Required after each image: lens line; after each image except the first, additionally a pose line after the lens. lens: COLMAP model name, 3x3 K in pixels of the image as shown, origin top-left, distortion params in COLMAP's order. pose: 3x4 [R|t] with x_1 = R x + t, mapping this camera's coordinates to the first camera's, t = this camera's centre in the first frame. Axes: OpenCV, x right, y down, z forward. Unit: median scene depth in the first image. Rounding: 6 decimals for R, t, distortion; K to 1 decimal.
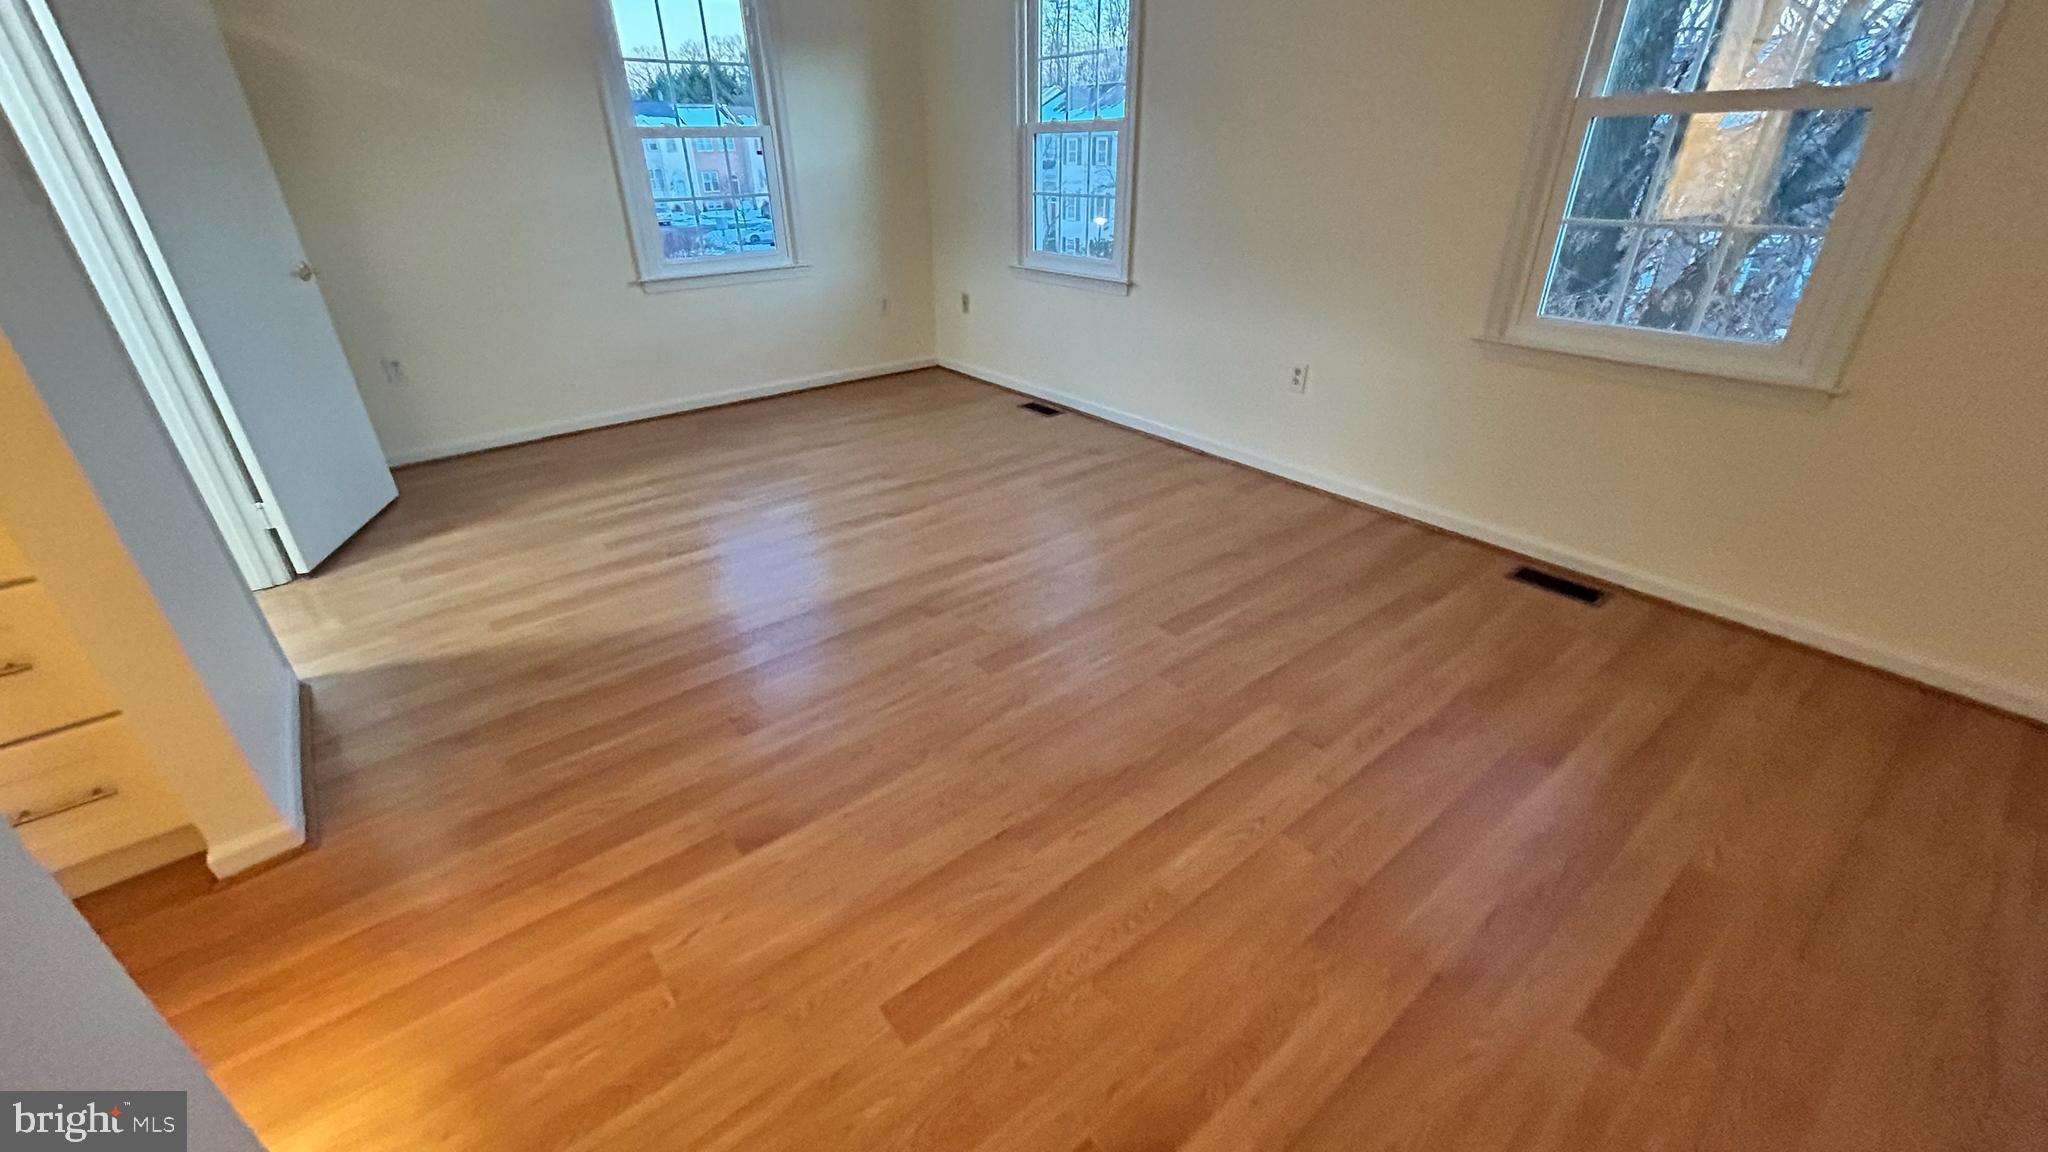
lens RADIAL K [[829.3, 0, 1018.0], [0, 829.3, 577.2], [0, 0, 1]] dist [-0.000664, -0.000050]
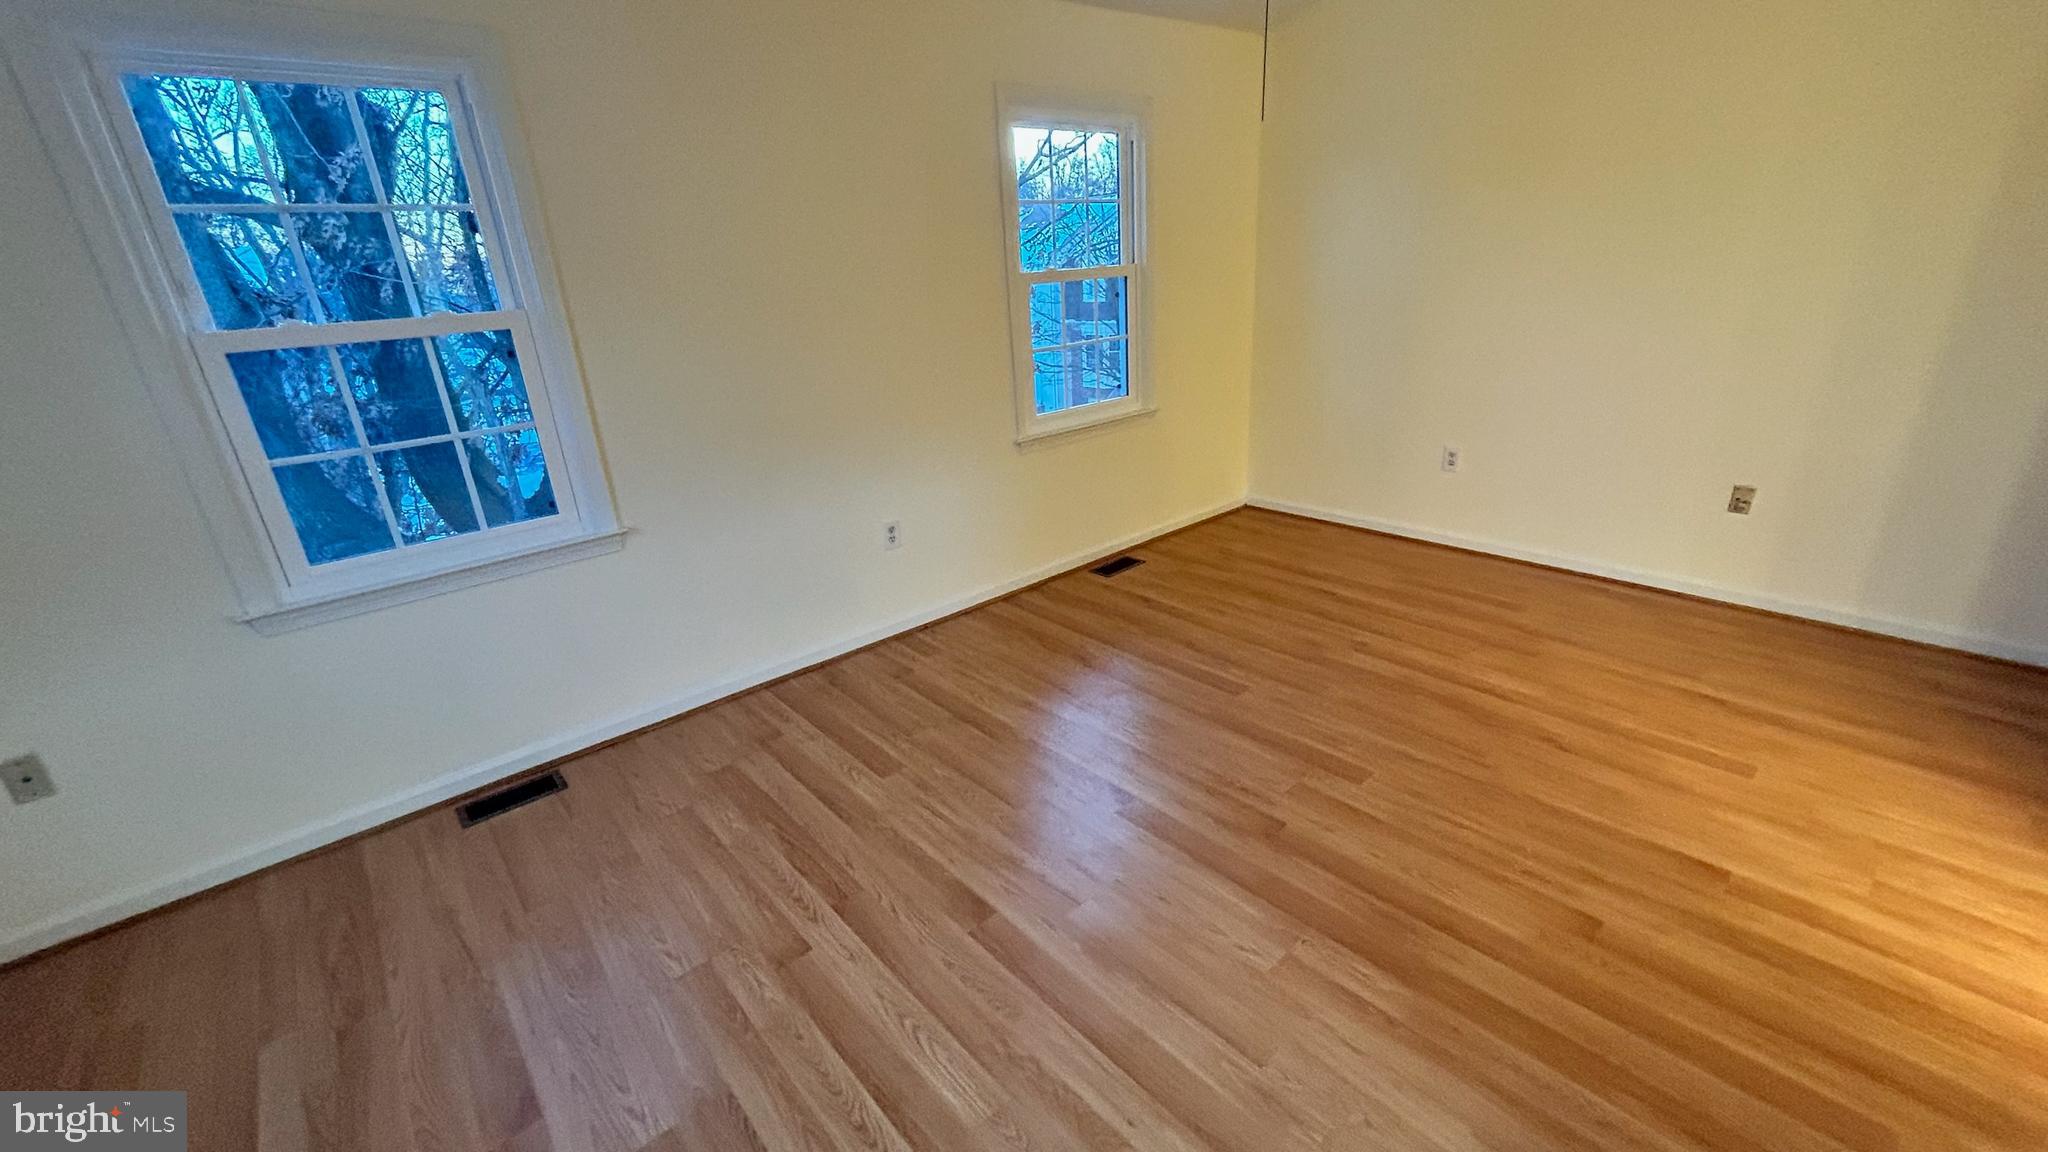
lens RADIAL K [[823.7, 0, 1025.3], [0, 823.7, 581.2], [0, 0, 1]] dist [-0.004453, -0.000465]
pose [[-0.045619, -0.349307, 0.935897, -0.697830], [0.510663, 0.797055, 0.322377, -0.492878], [-0.858570, 0.492635, 0.142017, 0.855071]]
